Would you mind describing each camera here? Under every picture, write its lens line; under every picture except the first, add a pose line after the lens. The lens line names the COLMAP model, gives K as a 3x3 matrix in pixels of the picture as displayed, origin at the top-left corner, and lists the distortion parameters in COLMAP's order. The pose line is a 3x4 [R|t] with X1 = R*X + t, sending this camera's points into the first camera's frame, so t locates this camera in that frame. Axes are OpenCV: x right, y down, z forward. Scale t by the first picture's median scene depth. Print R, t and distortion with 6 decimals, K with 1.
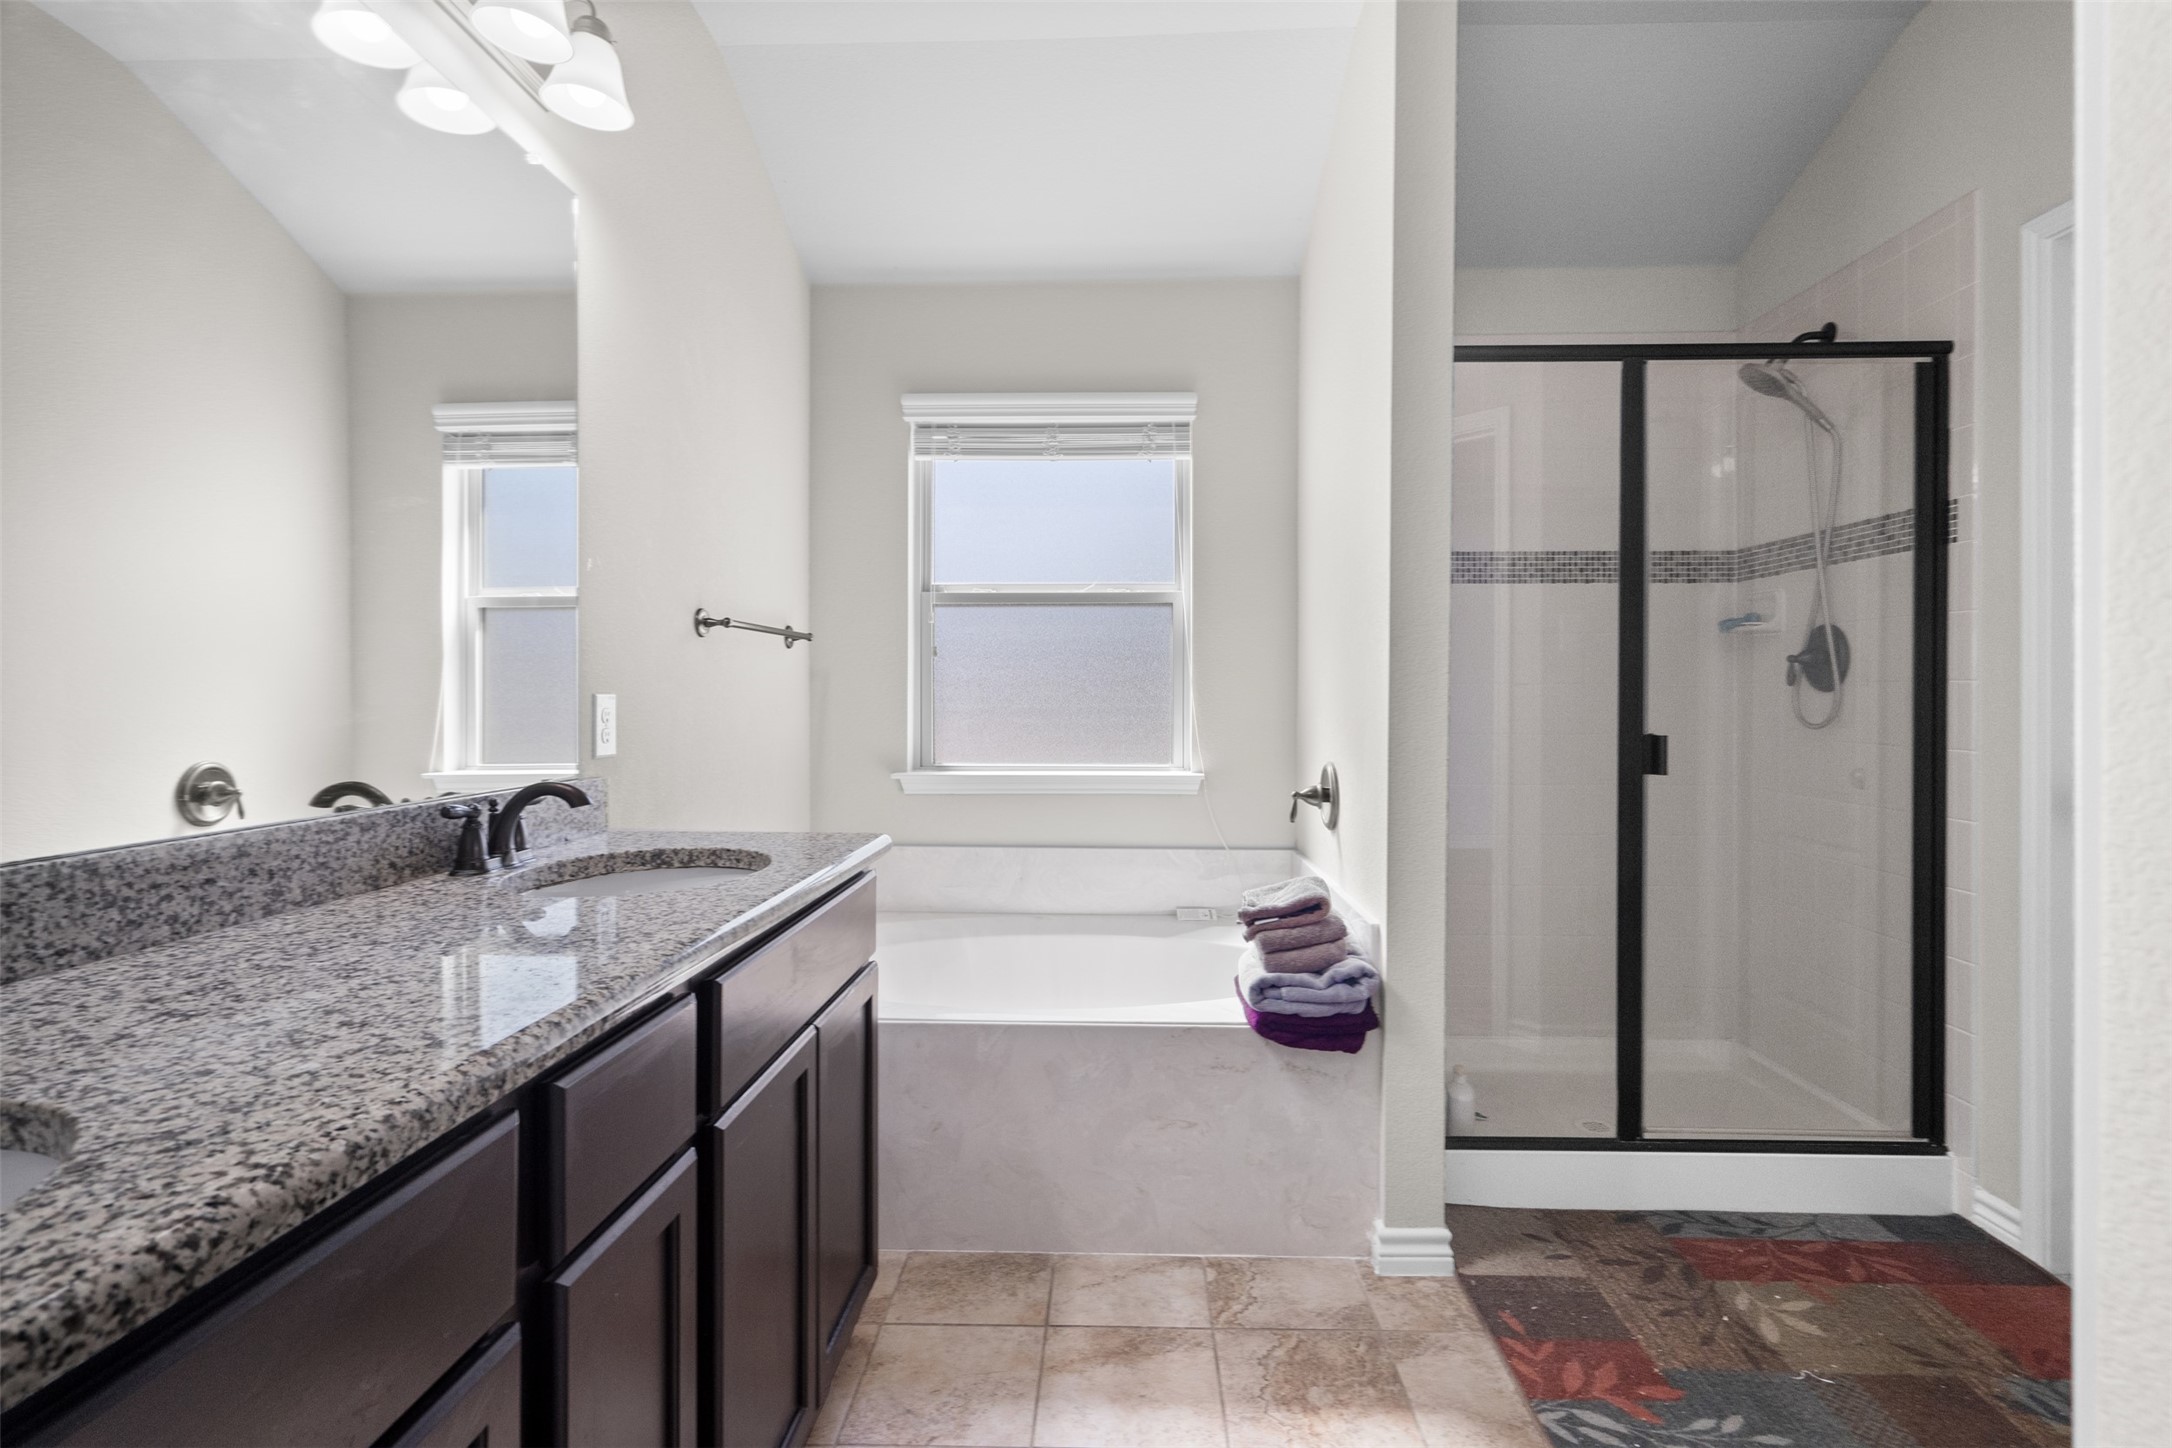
lens RADIAL K [[1021.8, 0, 1089.2], [0, 1021.8, 690.5], [0, 0, 1]] dist [-0.002671, -0.000045]
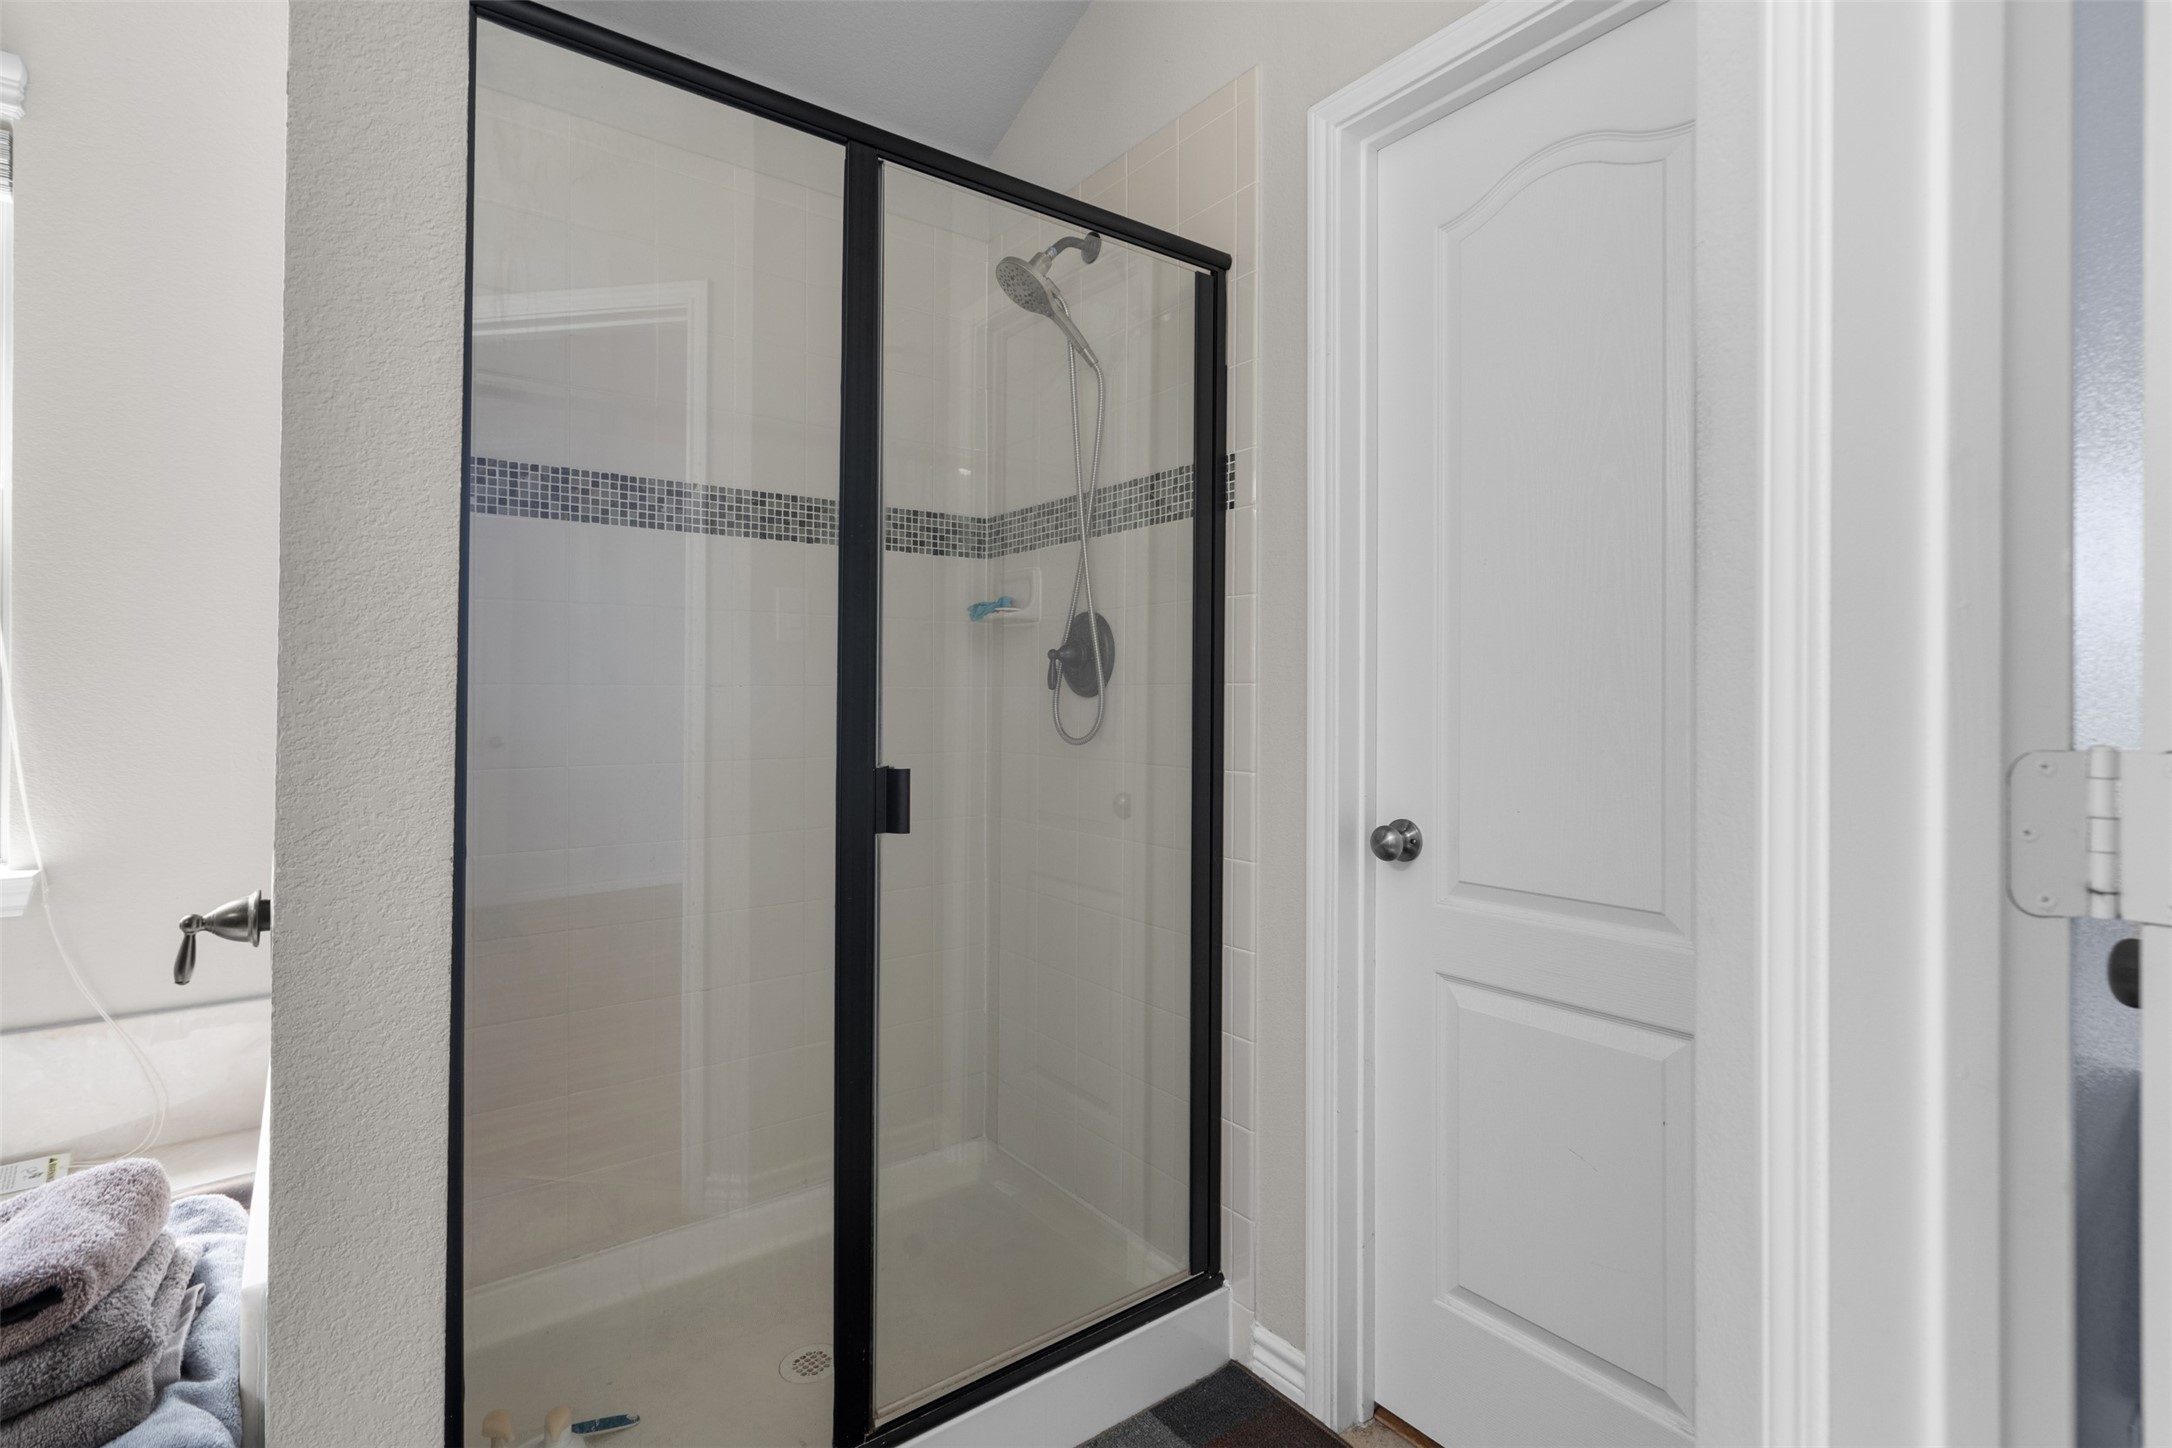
lens RADIAL K [[1021.8, 0, 1089.2], [0, 1021.8, 690.5], [0, 0, 1]] dist [-0.002671, -0.000045]
pose [[0.771082, 0.004757, 0.636718, 0.222015], [-0.002141, 0.999986, -0.004878, -0.000099], [-0.636732, 0.002398, 0.771082, 0.394077]]
